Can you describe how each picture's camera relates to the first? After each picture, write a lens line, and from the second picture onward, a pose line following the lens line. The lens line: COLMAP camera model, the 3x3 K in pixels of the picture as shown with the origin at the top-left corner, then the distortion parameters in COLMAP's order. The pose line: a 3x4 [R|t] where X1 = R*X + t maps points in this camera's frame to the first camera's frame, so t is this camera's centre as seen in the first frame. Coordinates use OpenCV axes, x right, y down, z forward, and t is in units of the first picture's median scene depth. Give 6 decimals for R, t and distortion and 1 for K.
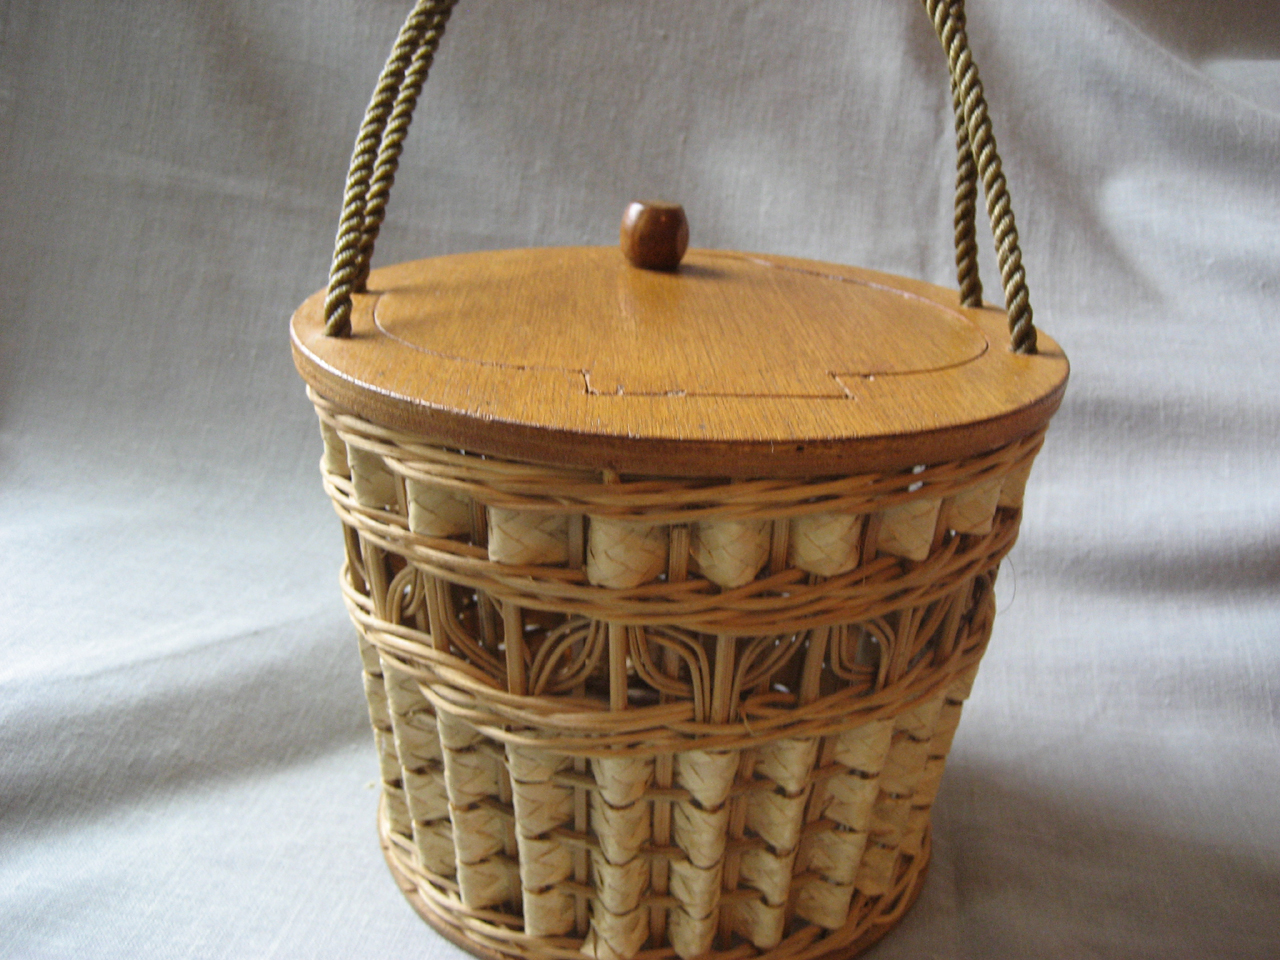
lens RADIAL K [[1335.0, 0, 654.3], [0, 1335.0, 468.0], [0, 0, 1]] dist [-0.078910, -0.011789]
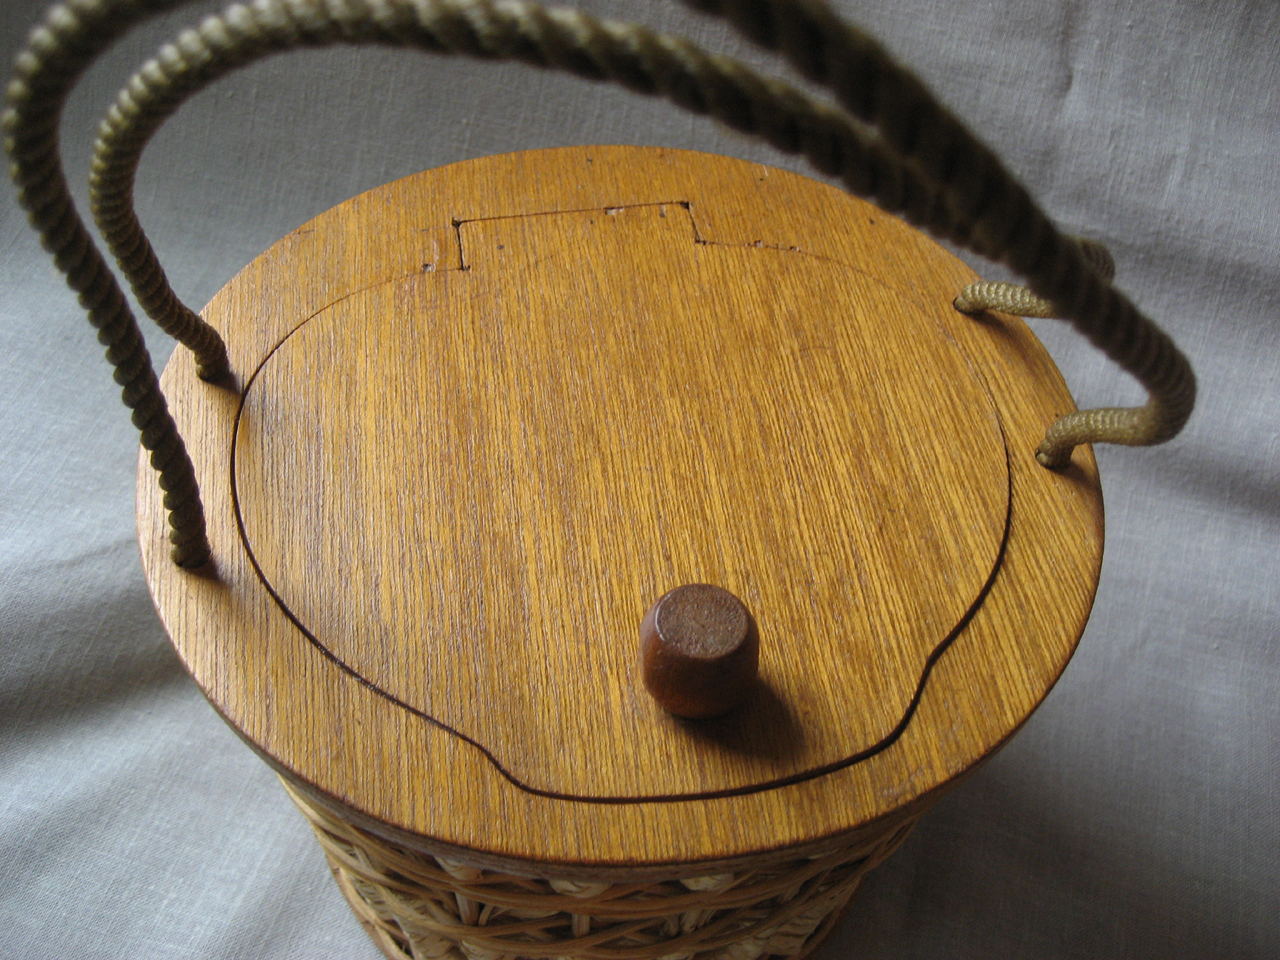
lens RADIAL K [[1343.5, 0, 646.3], [0, 1343.5, 477.2], [0, 0, 1]] dist [-0.125130, 0.130512]
pose [[0.988807, 0.112624, -0.097863, 0.062533], [-0.053047, 0.878424, 0.474929, -0.284838], [0.139453, -0.464421, 0.874566, 0.165014]]
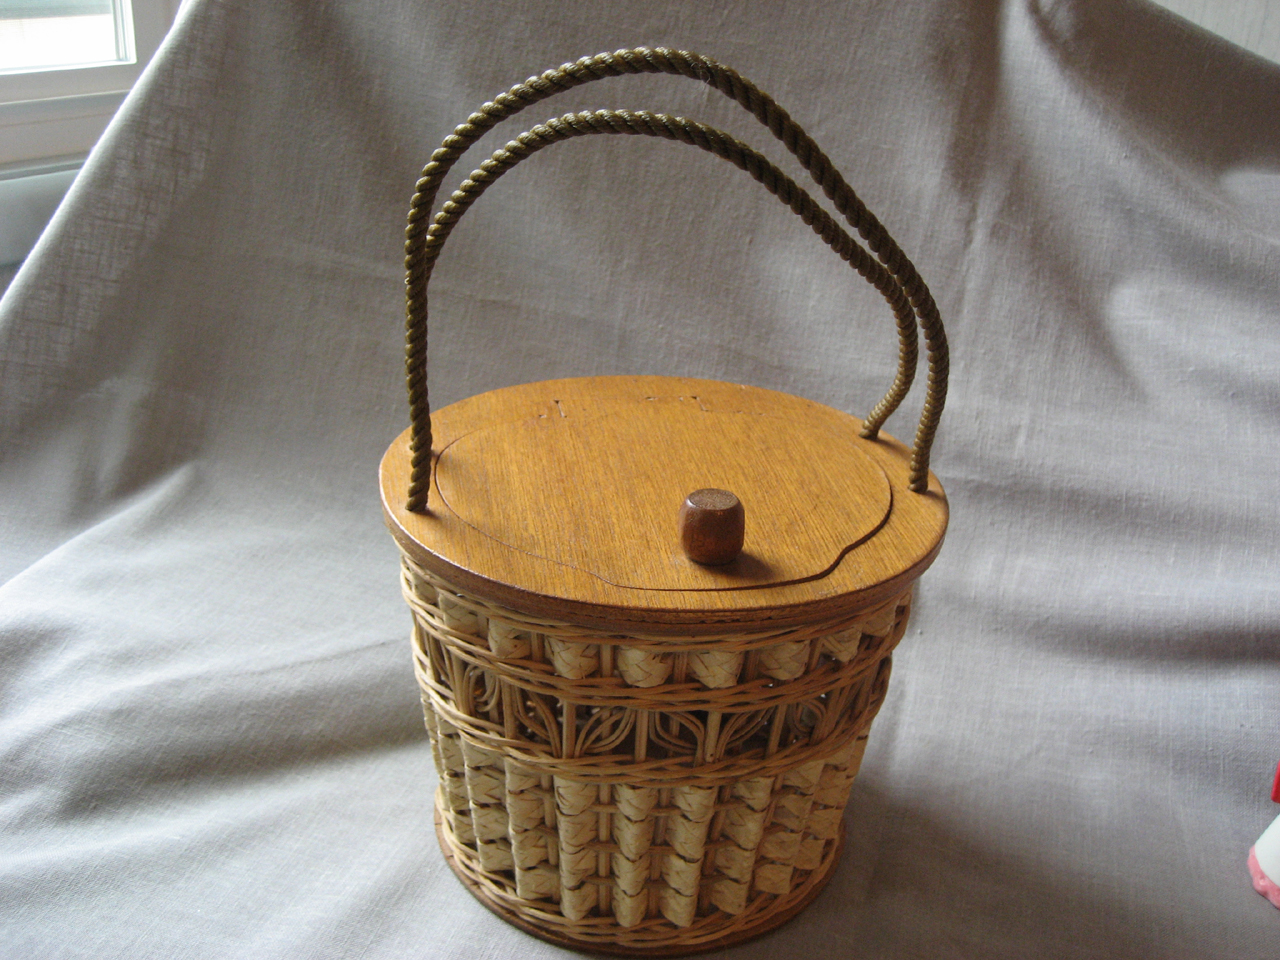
lens RADIAL K [[1343.5, 0, 646.3], [0, 1343.5, 477.2], [0, 0, 1]] dist [-0.125130, 0.130512]
pose [[0.989976, 0.058180, -0.128693, 0.101677], [-0.048732, 0.995963, 0.075385, -0.126983], [0.132559, -0.068358, 0.988815, -0.226680]]
